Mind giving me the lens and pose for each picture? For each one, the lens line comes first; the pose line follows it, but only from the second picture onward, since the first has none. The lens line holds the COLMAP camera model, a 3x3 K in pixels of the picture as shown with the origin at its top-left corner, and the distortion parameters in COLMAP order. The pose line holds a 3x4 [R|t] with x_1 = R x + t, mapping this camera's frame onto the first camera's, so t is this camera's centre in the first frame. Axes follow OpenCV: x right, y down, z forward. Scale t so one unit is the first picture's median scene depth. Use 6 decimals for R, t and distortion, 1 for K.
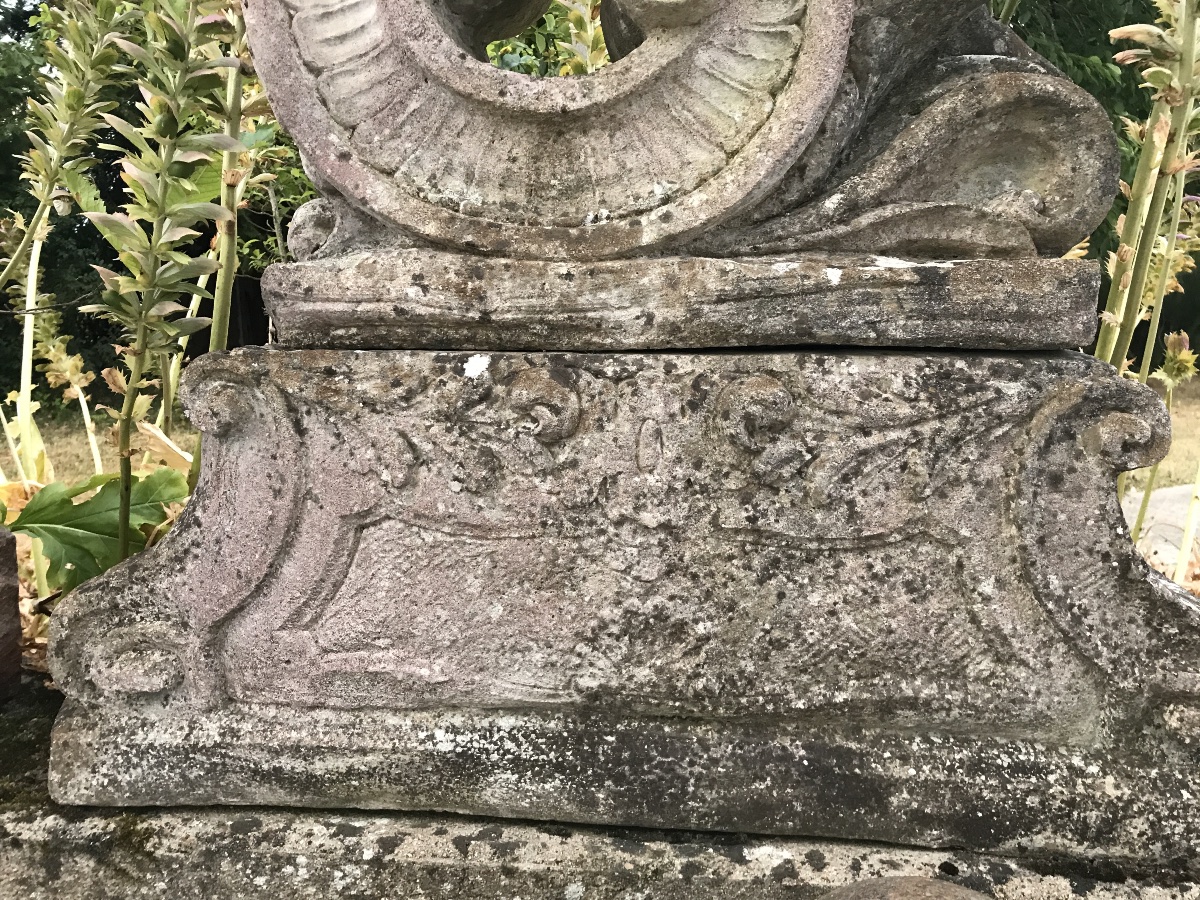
lens RADIAL K [[986.4, 0, 600.2], [0, 986.4, 450.7], [0, 0, 1]] dist [0.041725, -0.016135]
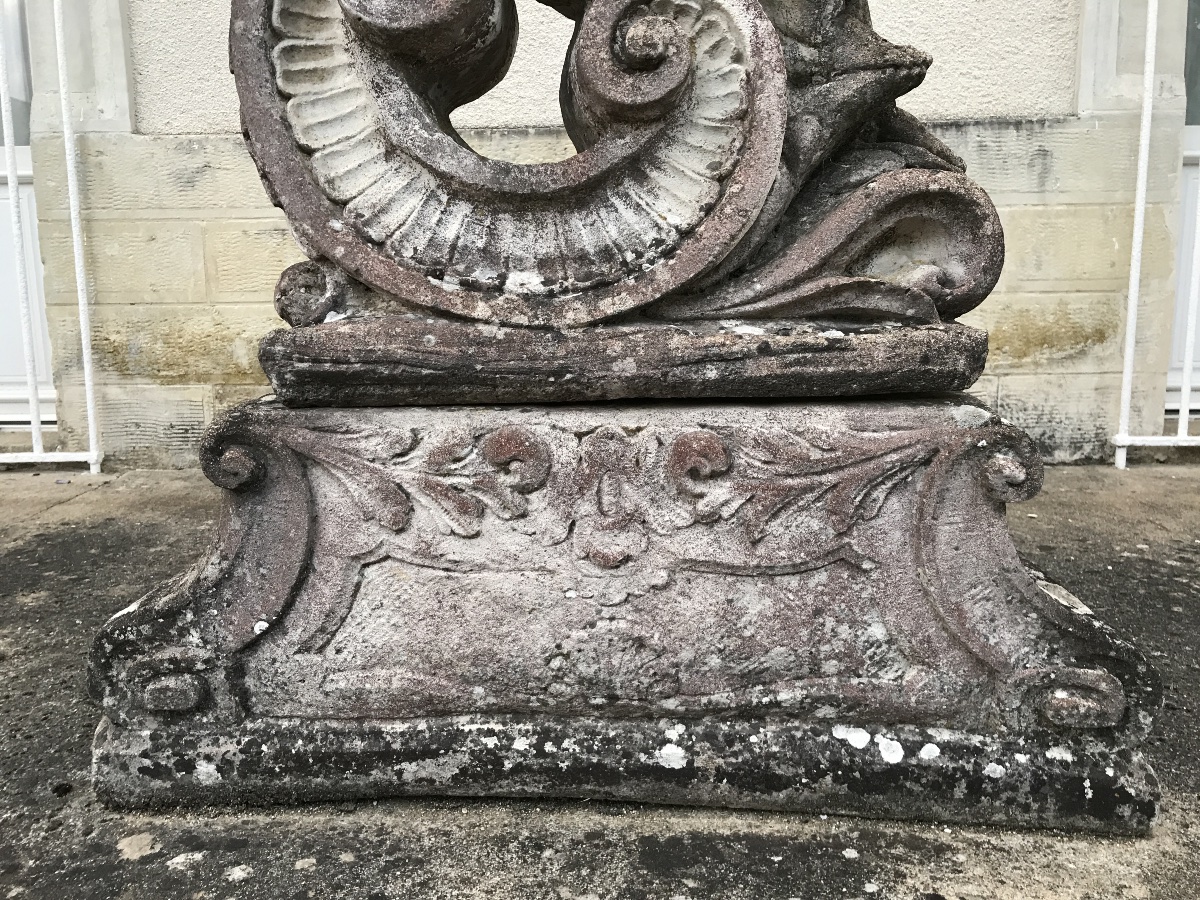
lens RADIAL K [[986.4, 0, 592.6], [0, 986.4, 451.1], [0, 0, 1]] dist [0.041725, -0.016135]
pose [[0.999763, -0.020340, 0.007794, 0.021727], [0.020760, 0.998087, -0.058234, 0.014082], [-0.006595, 0.058382, 0.998273, -0.171436]]
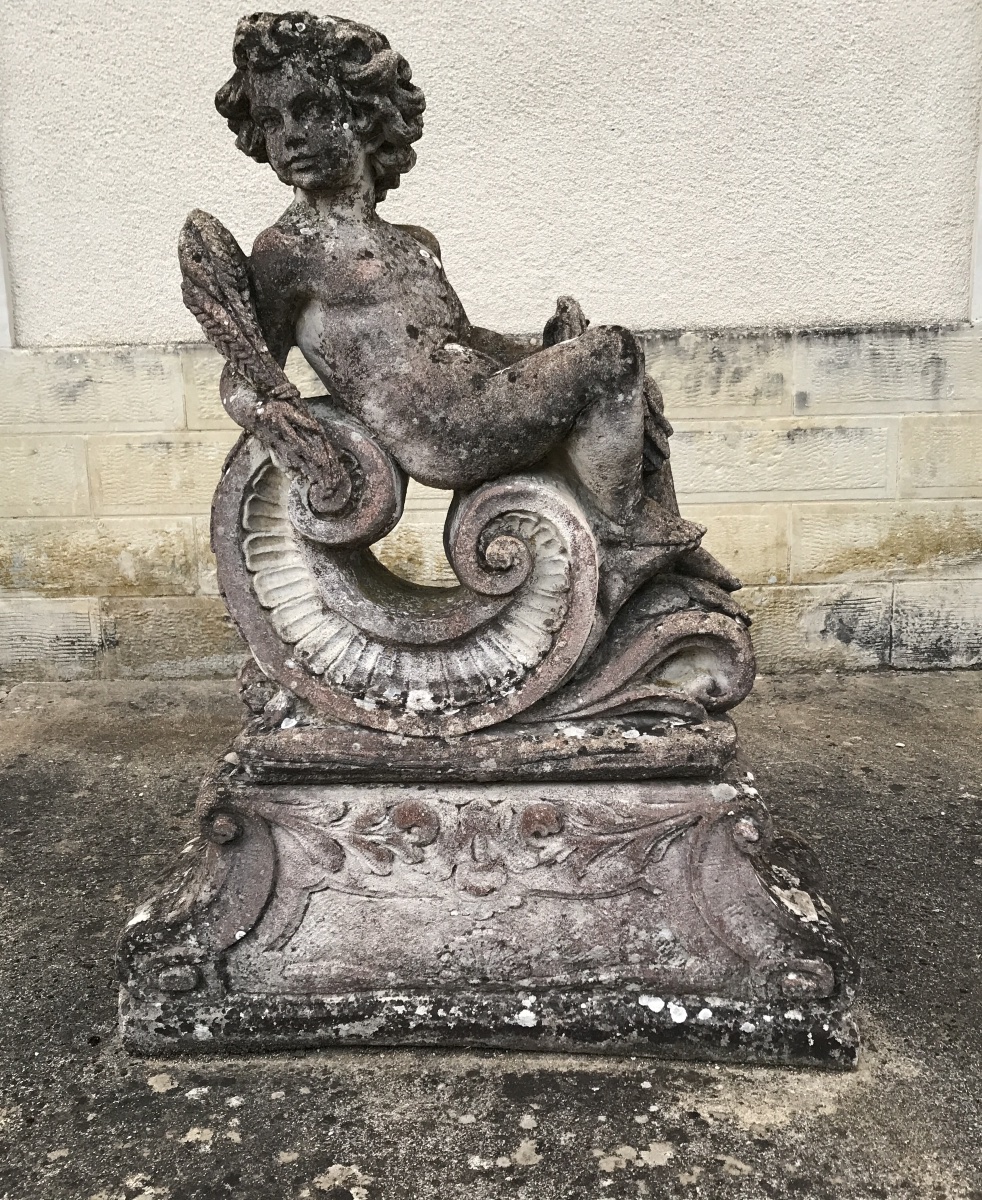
lens RADIAL K [[1284.4, 0, 490.7], [0, 1284.4, 599.6], [0, 0, 1]] dist [0.053619, 0.000000]
pose [[0.999492, -0.031870, -0.000195, 0.077259], [0.031870, 0.999486, 0.003360, -0.395241], [0.000088, -0.003365, 0.999994, -1.133028]]
